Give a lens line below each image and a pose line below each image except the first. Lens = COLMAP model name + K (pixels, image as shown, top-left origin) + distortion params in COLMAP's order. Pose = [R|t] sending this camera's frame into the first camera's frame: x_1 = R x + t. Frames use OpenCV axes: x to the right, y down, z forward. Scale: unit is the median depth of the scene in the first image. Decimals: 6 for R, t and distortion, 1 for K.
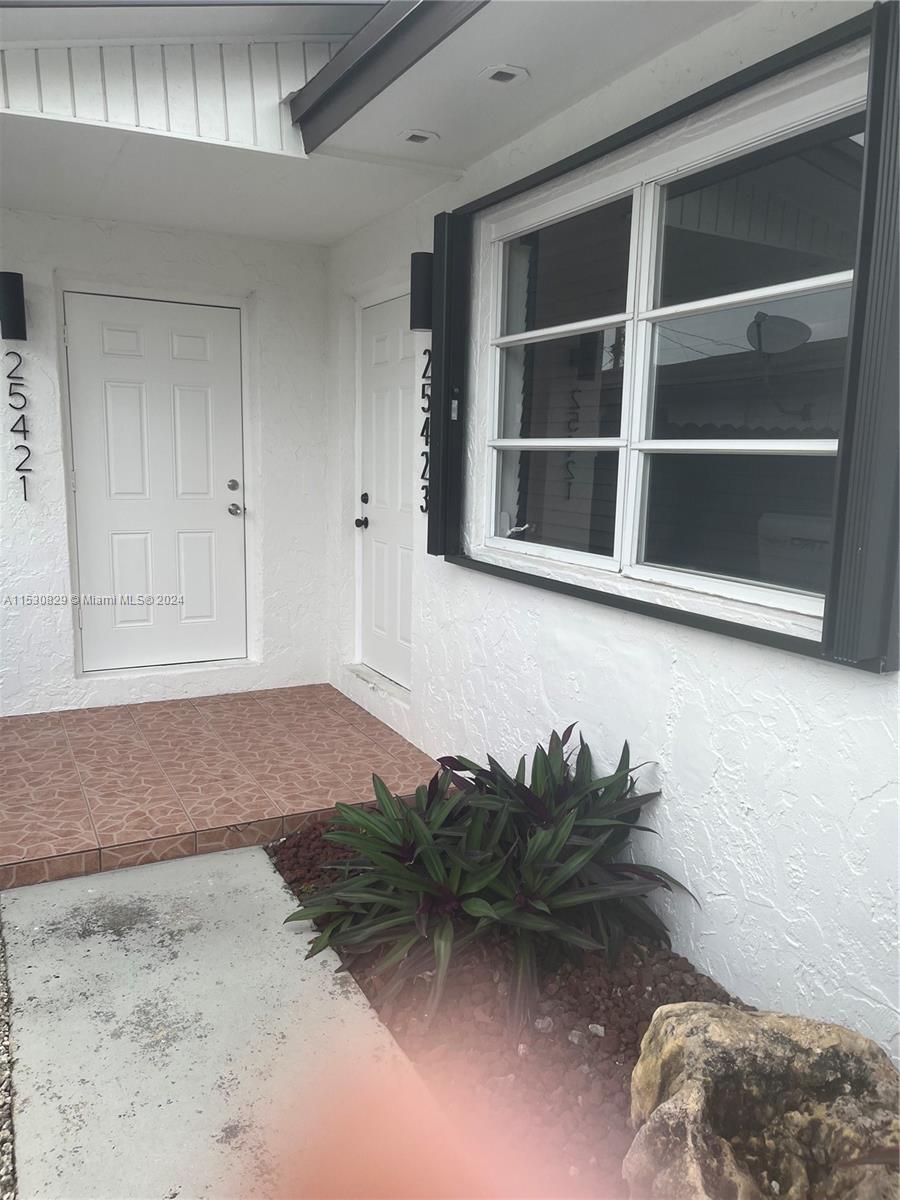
lens RADIAL K [[931.1, 0, 454.6], [0, 931.1, 602.5], [0, 0, 1]] dist [0.042645, -0.002648]
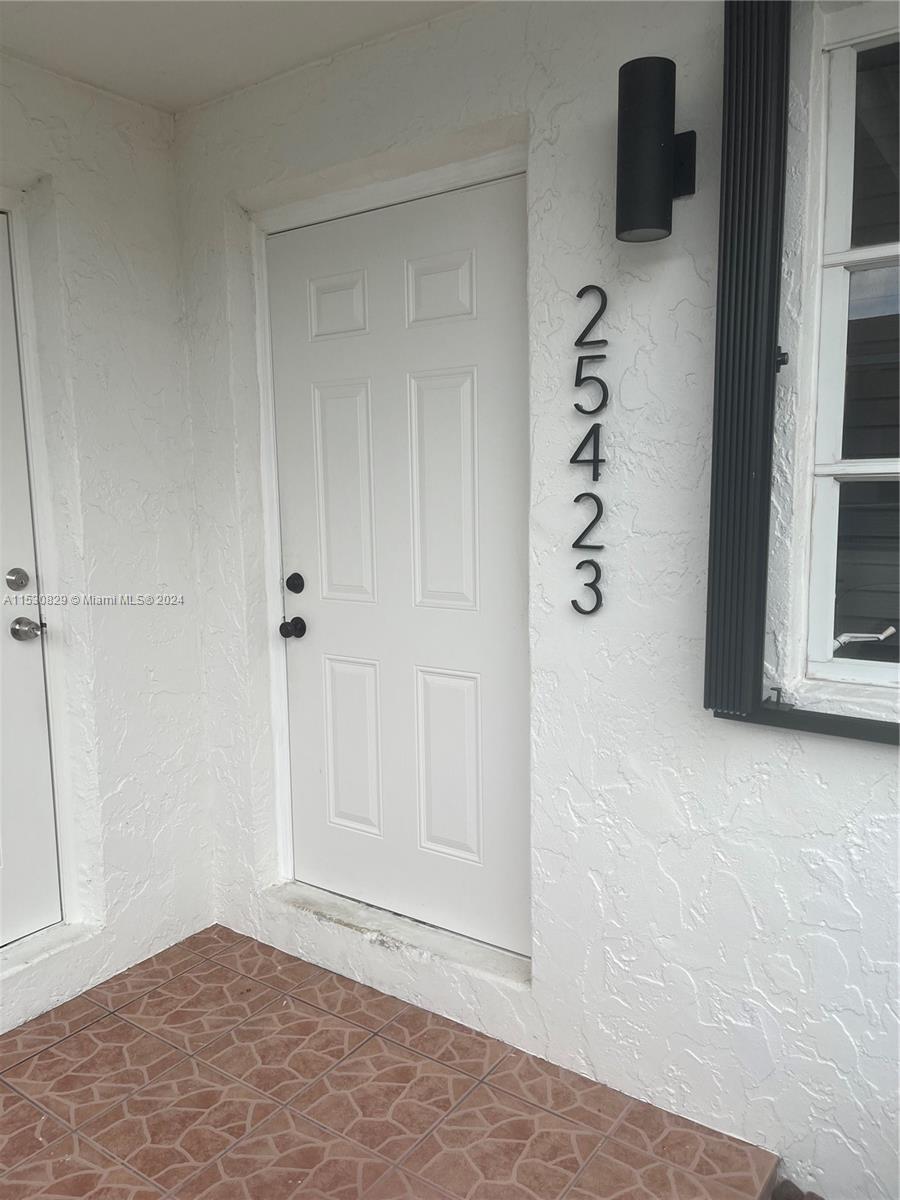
lens RADIAL K [[931.1, 0, 445.7], [0, 931.1, 598.7], [0, 0, 1]] dist [0.042645, -0.002648]
pose [[0.890163, -0.094214, 0.445795, -0.263201], [0.110158, 0.993865, -0.009922, -0.088656], [-0.442126, 0.057940, 0.895080, 0.478947]]
